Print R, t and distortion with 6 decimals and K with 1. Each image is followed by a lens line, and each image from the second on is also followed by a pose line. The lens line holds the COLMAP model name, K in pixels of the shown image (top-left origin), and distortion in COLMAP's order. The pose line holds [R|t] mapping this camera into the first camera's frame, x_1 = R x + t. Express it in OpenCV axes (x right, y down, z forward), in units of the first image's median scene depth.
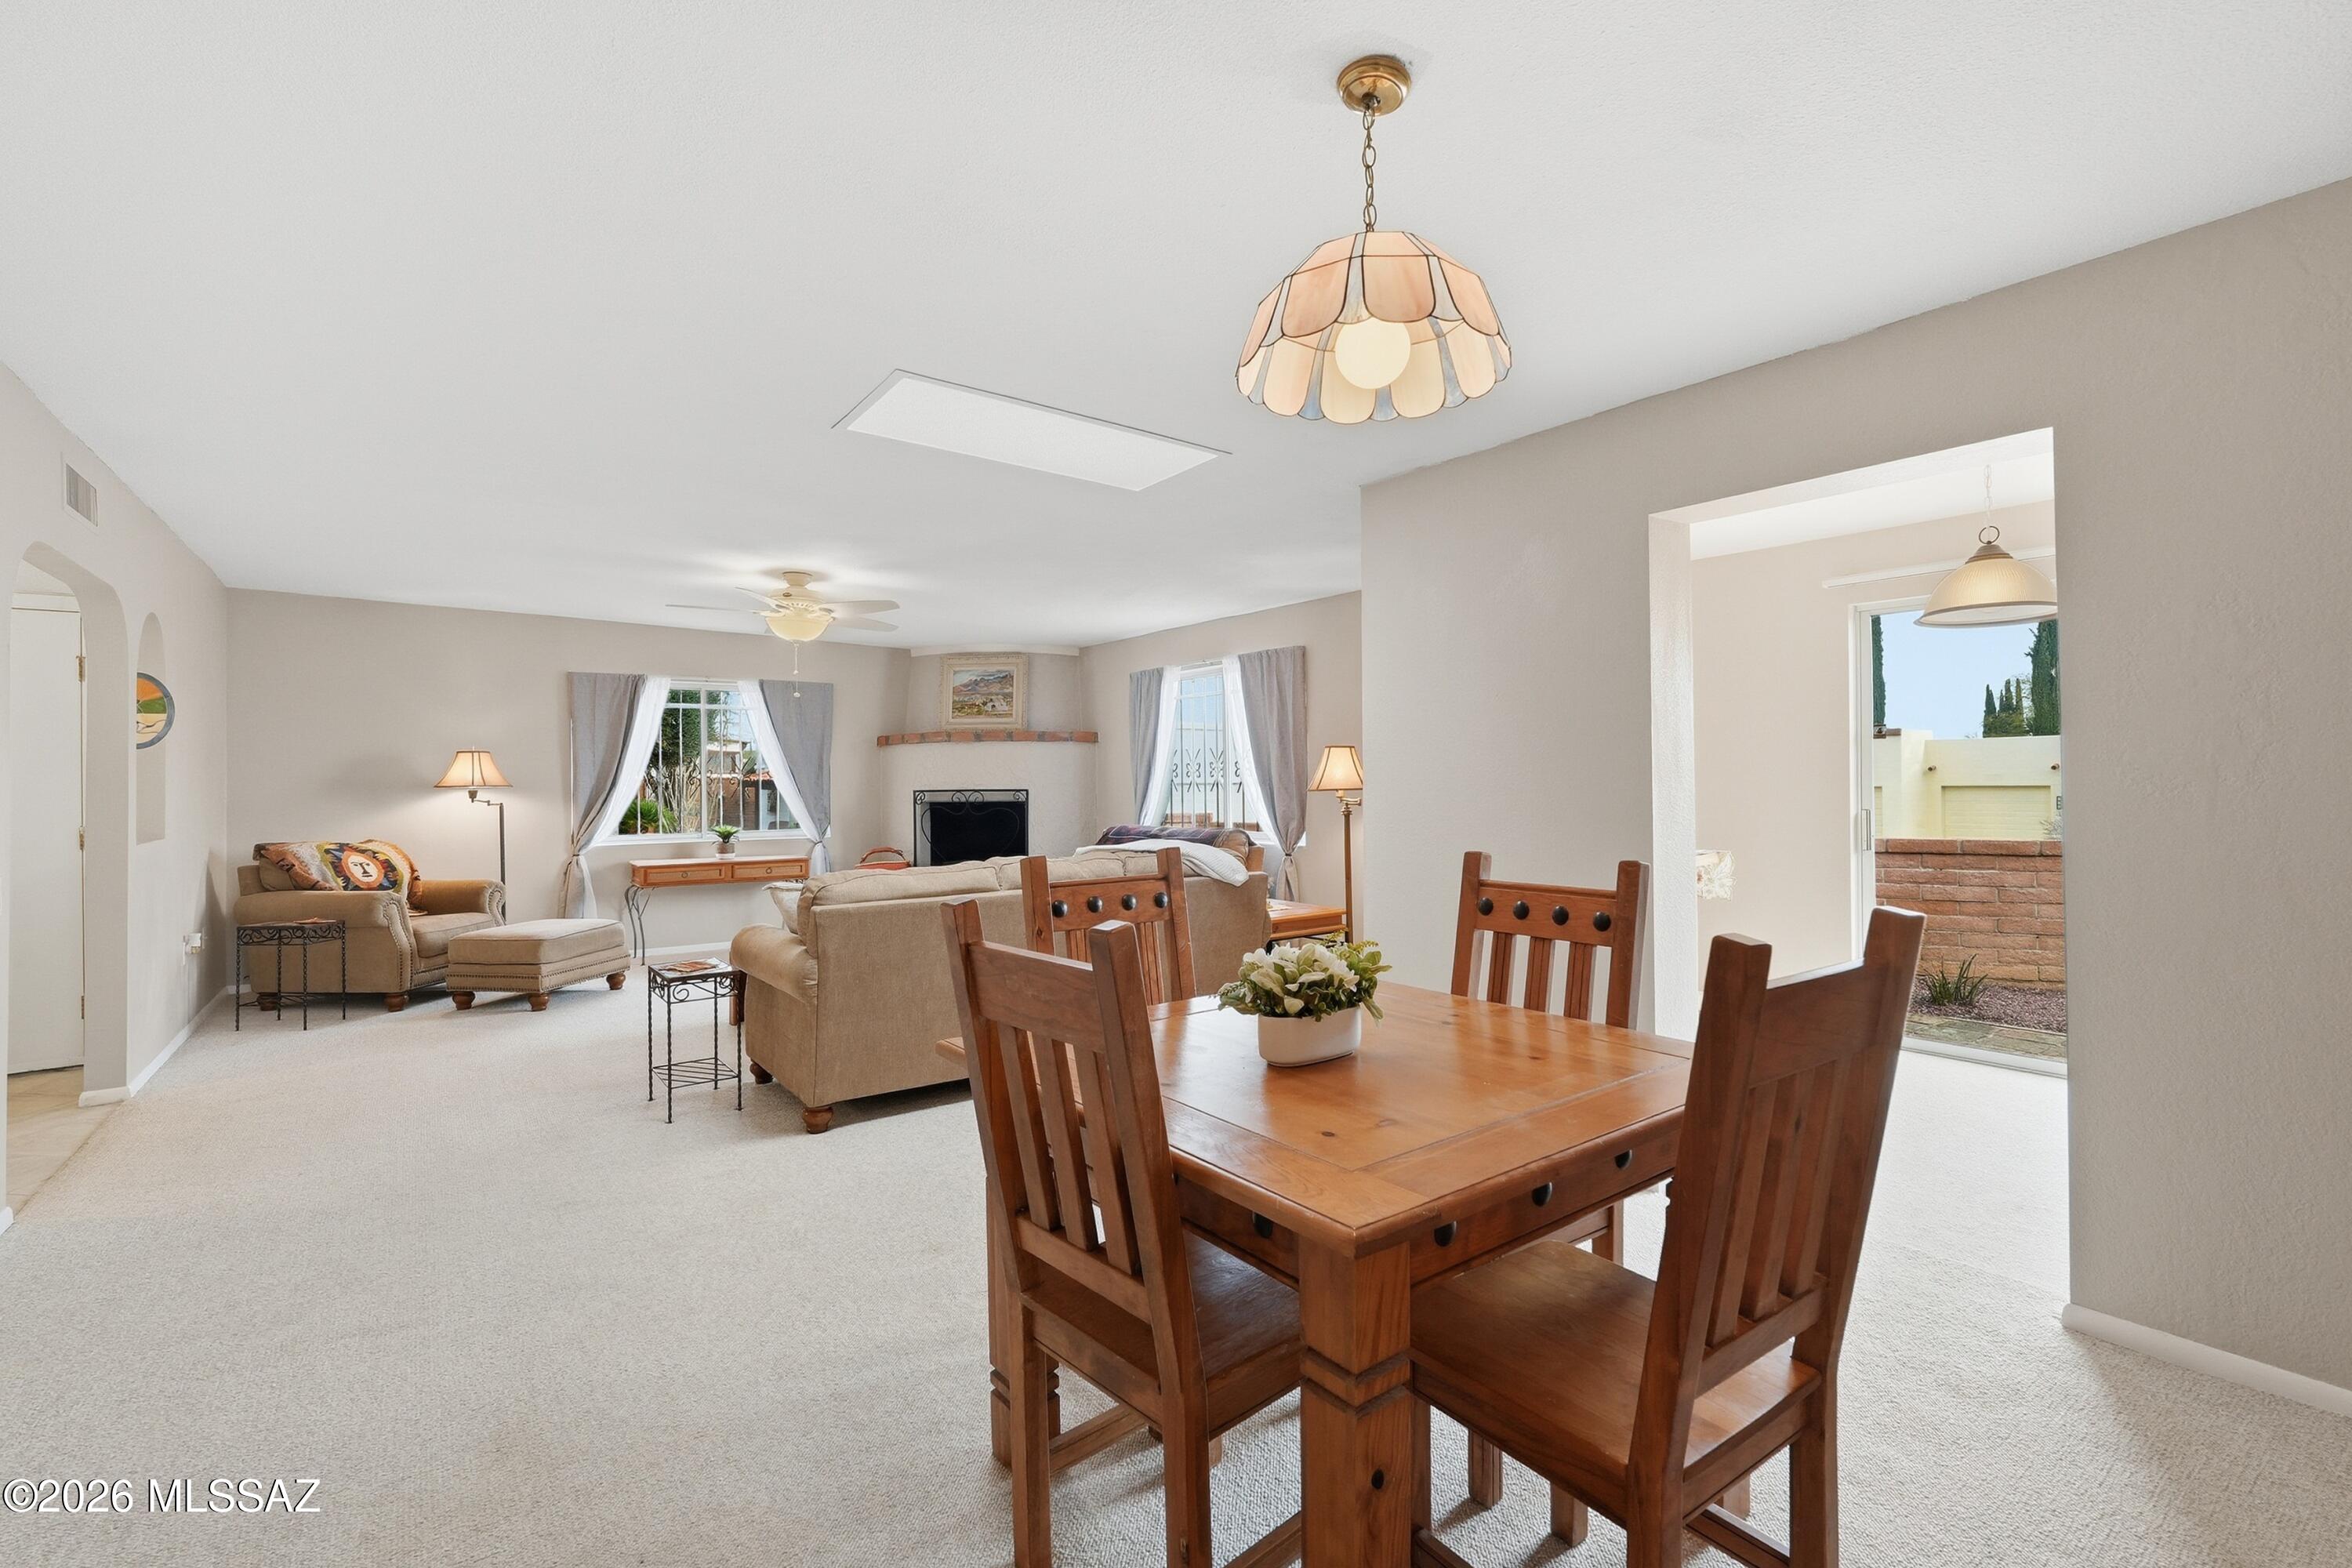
lens RADIAL K [[1065.6, 0, 1181.6], [0, 1065.6, 772.7], [0, 0, 1]] dist [-0.013400, 0.003664]
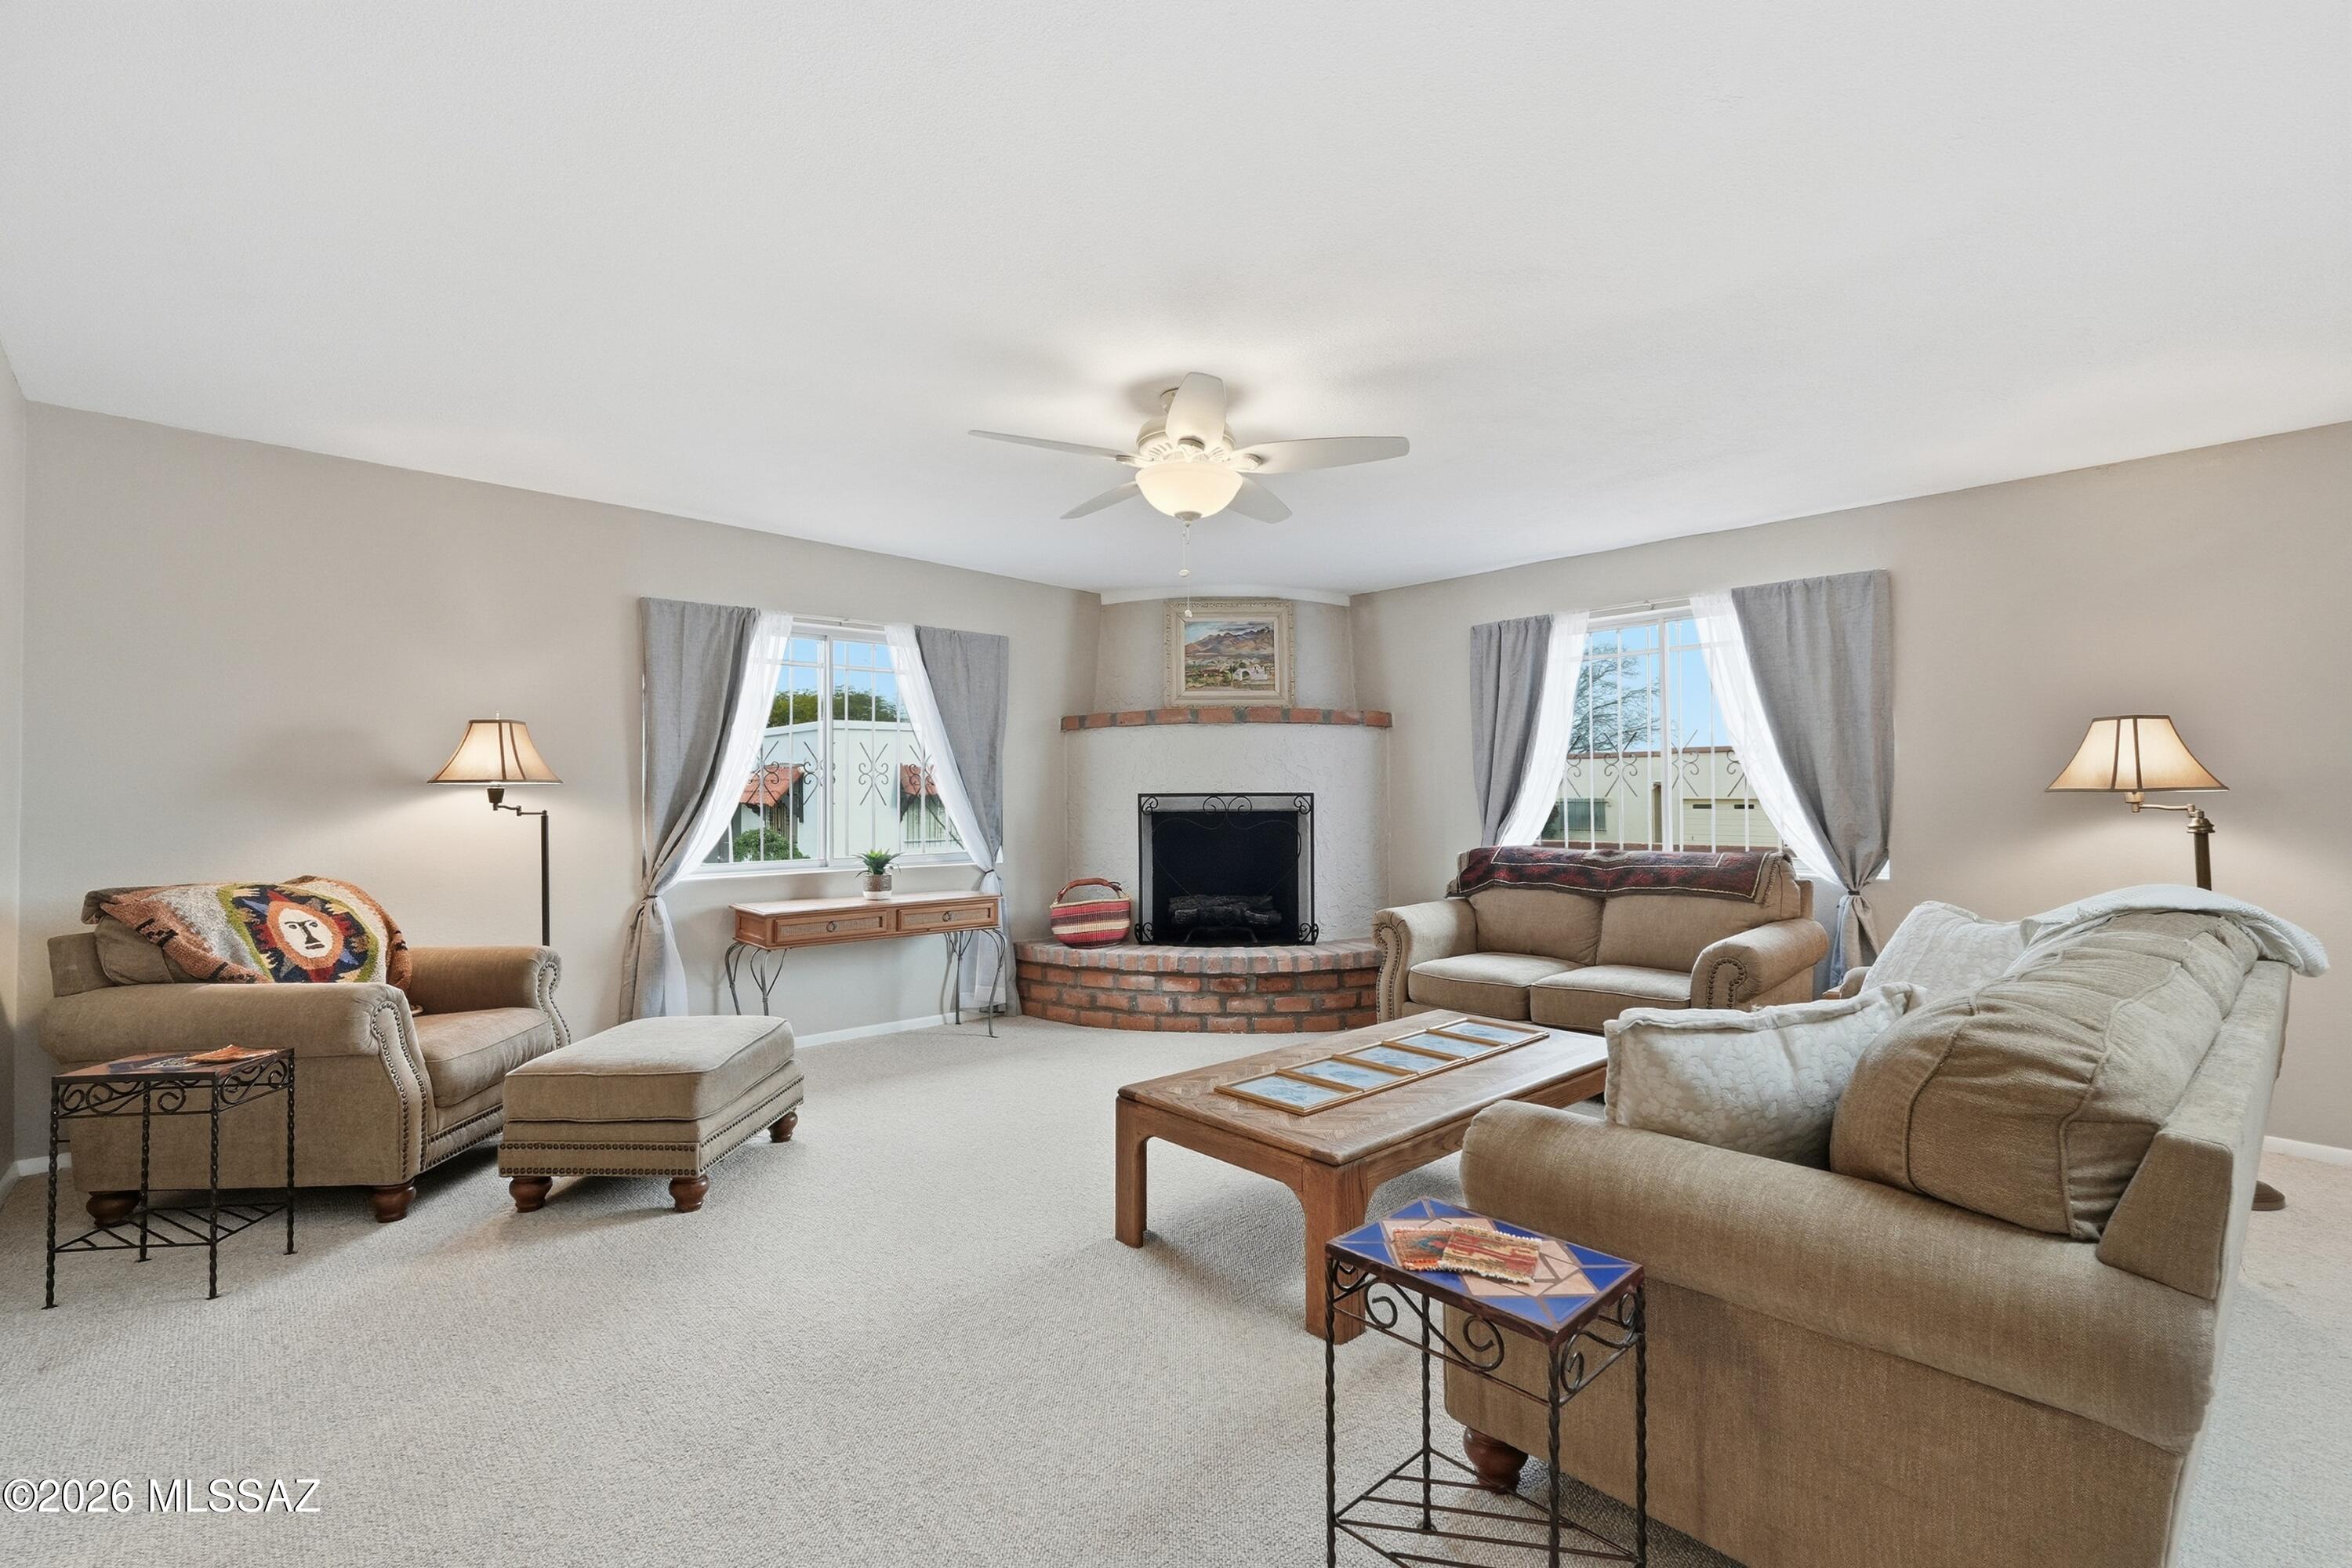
lens RADIAL K [[1065.6, 0, 1183.2], [0, 1065.6, 778.5], [0, 0, 1]] dist [-0.013400, 0.003664]
pose [[0.993875, 0.005474, 0.110373, -0.361925], [-0.004792, 0.999968, -0.006446, 0.012932], [-0.110405, 0.005877, 0.993869, 0.387577]]
